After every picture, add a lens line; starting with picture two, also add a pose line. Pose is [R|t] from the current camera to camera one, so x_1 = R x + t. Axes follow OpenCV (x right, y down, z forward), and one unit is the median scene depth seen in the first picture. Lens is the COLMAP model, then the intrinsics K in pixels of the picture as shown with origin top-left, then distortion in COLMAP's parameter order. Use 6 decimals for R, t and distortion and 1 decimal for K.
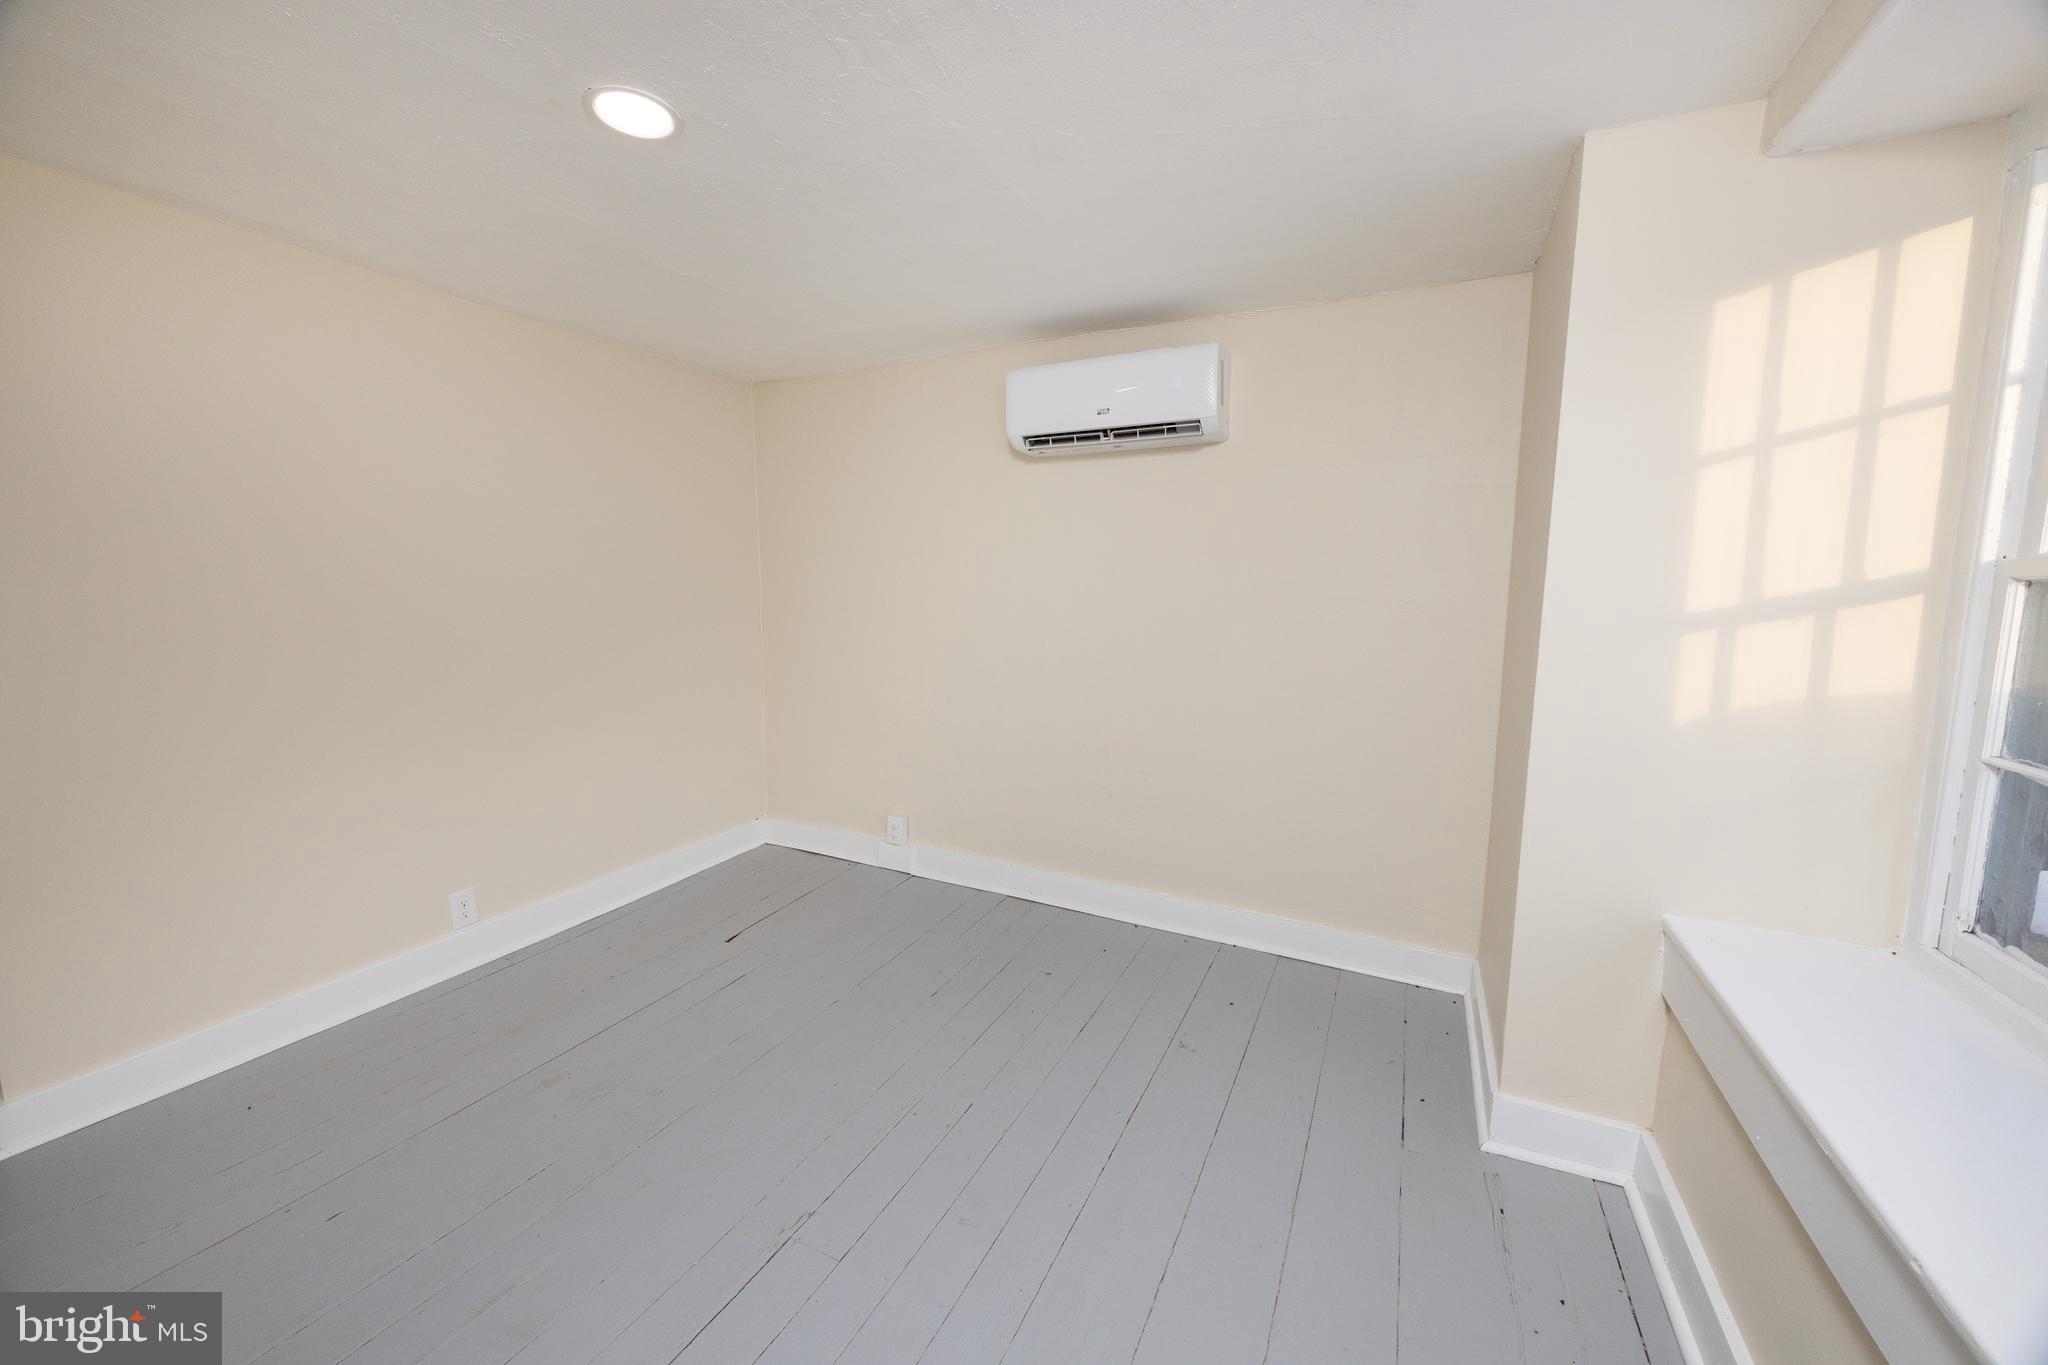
lens RADIAL K [[786.8, 0, 1024.0], [0, 786.8, 682.5], [0, 0, 1]] dist [-0.000342, 0.000014]
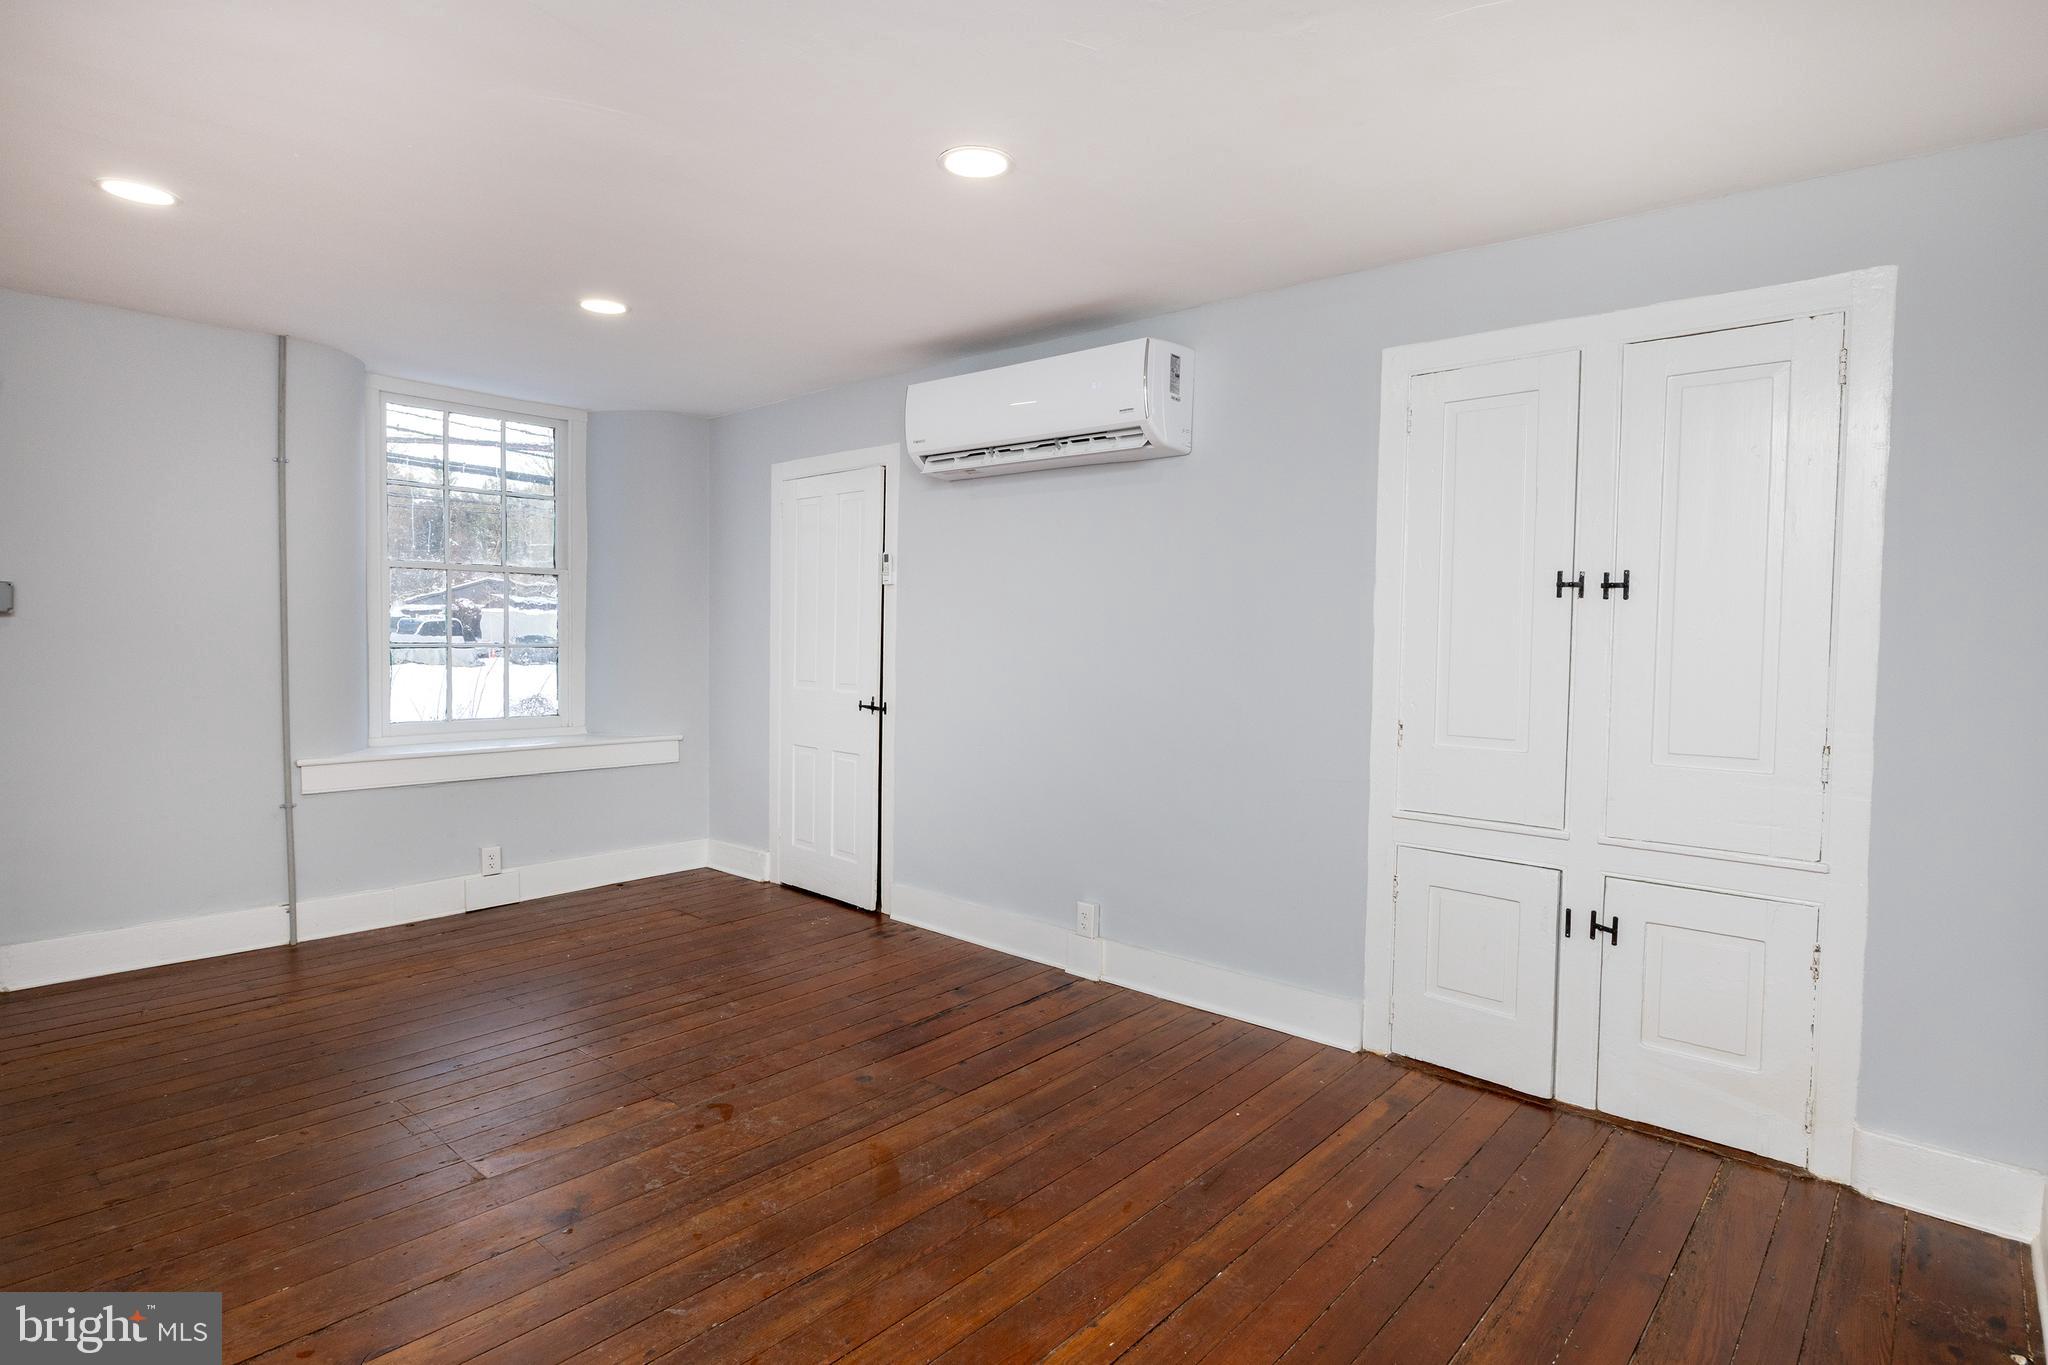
lens RADIAL K [[1058.3, 0, 1036.3], [0, 1058.3, 676.8], [0, 0, 1]] dist [-0.002702, 0.000230]
pose [[0.966737, 0.009965, -0.255577, 0.421587], [-0.023681, 0.998436, -0.050644, 0.029039], [0.254672, 0.055012, 0.965461, -0.212931]]
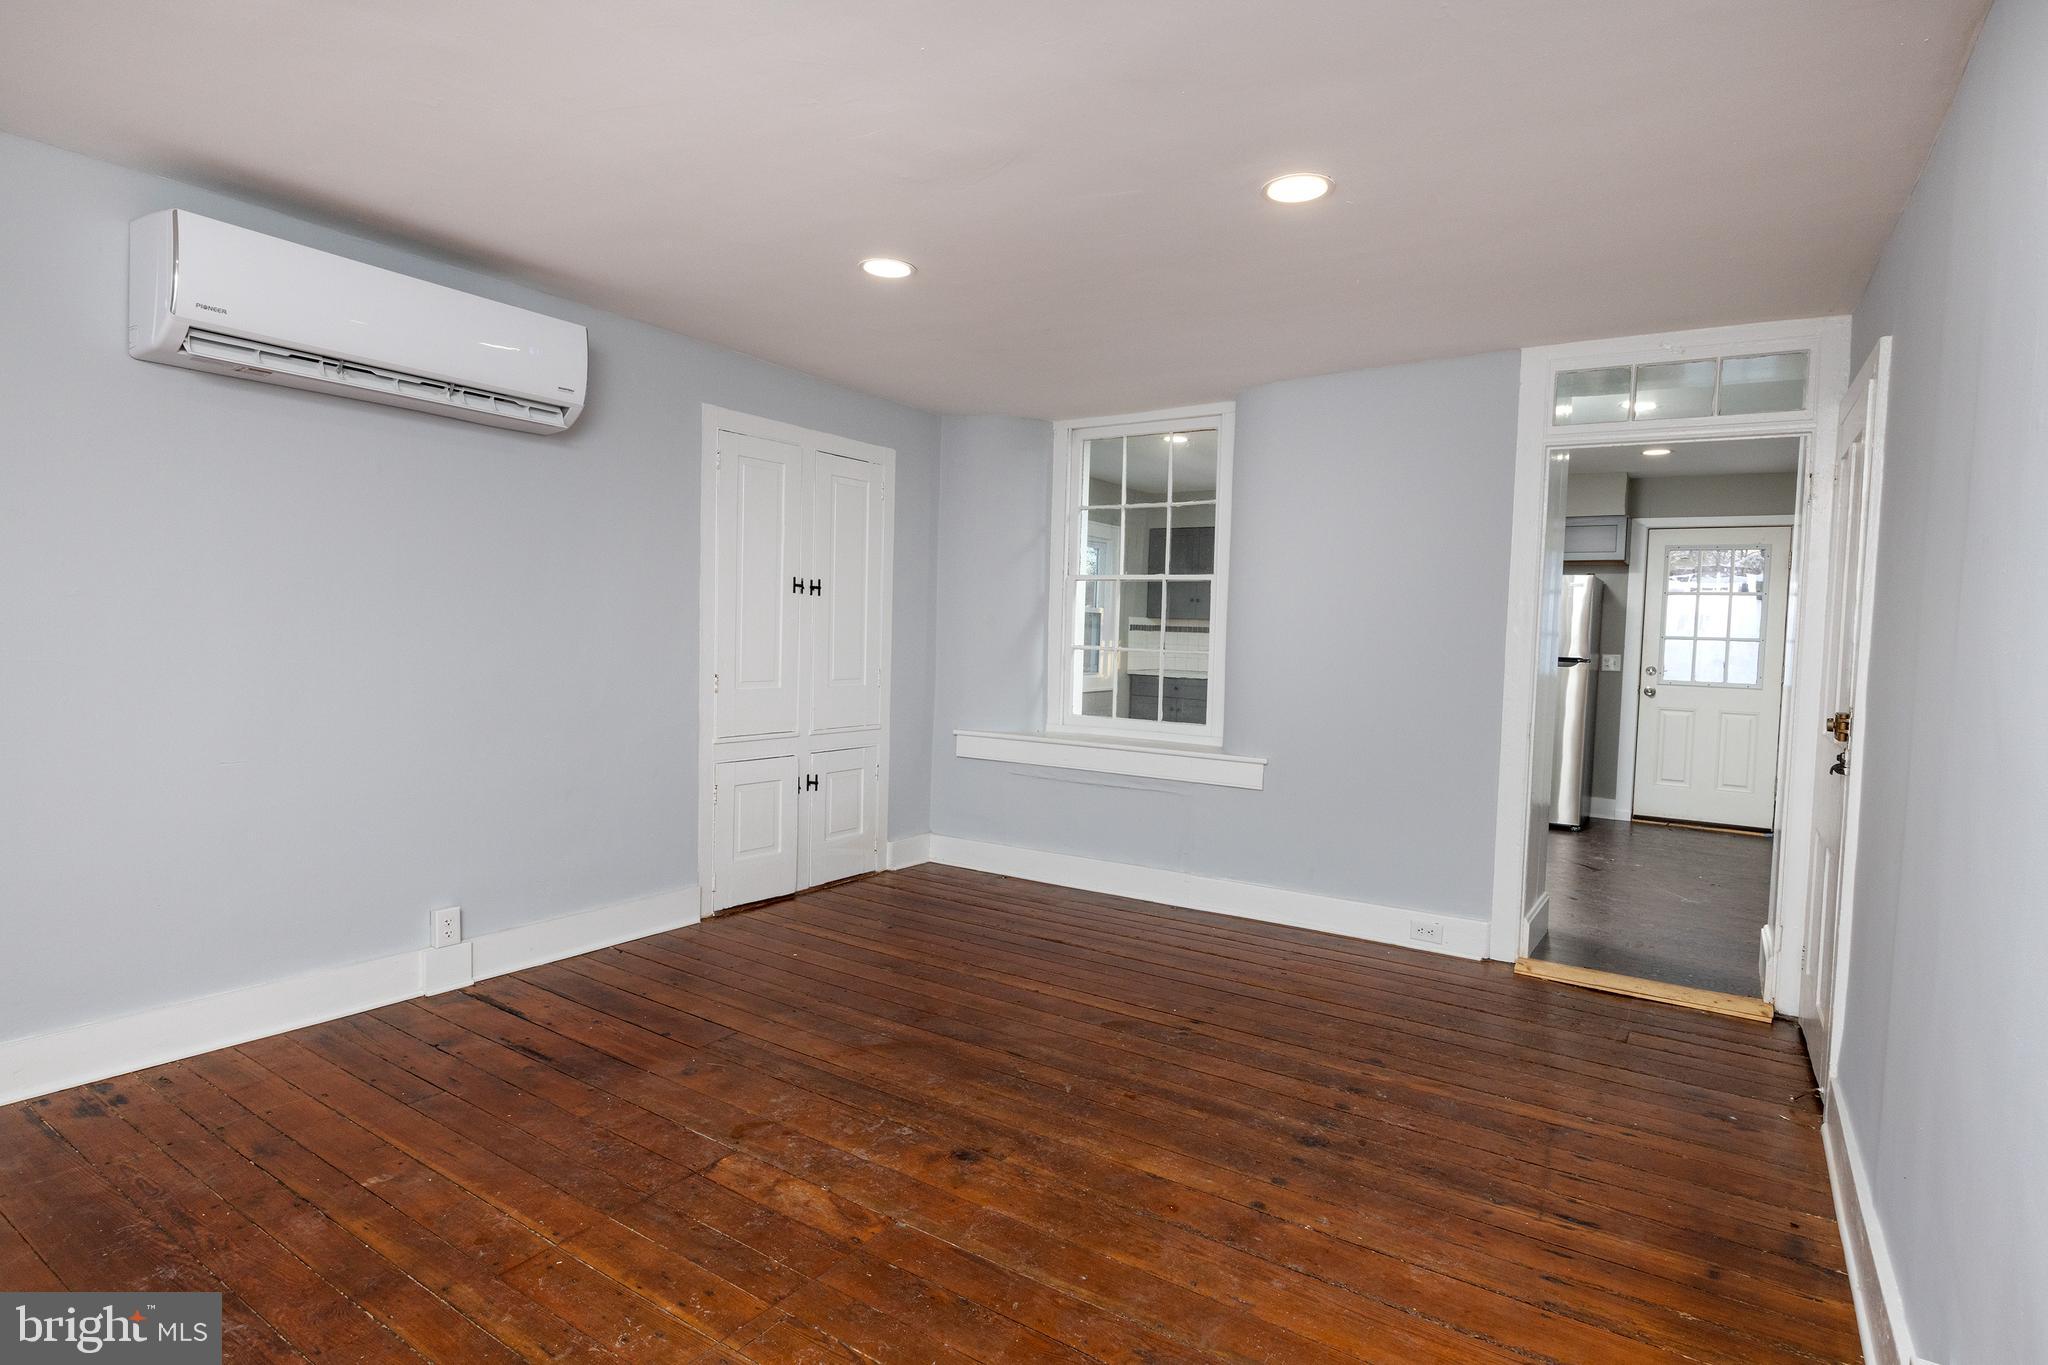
lens RADIAL K [[1041.5, 0, 1024.0], [0, 1041.5, 682.5], [0, 0, 1]] dist [-0.000833, 0.000368]
pose [[0.132318, -0.061571, 0.989293, -0.992640], [0.064592, 0.996483, 0.053380, -0.033633], [-0.989100, 0.056837, 0.135830, 0.318061]]
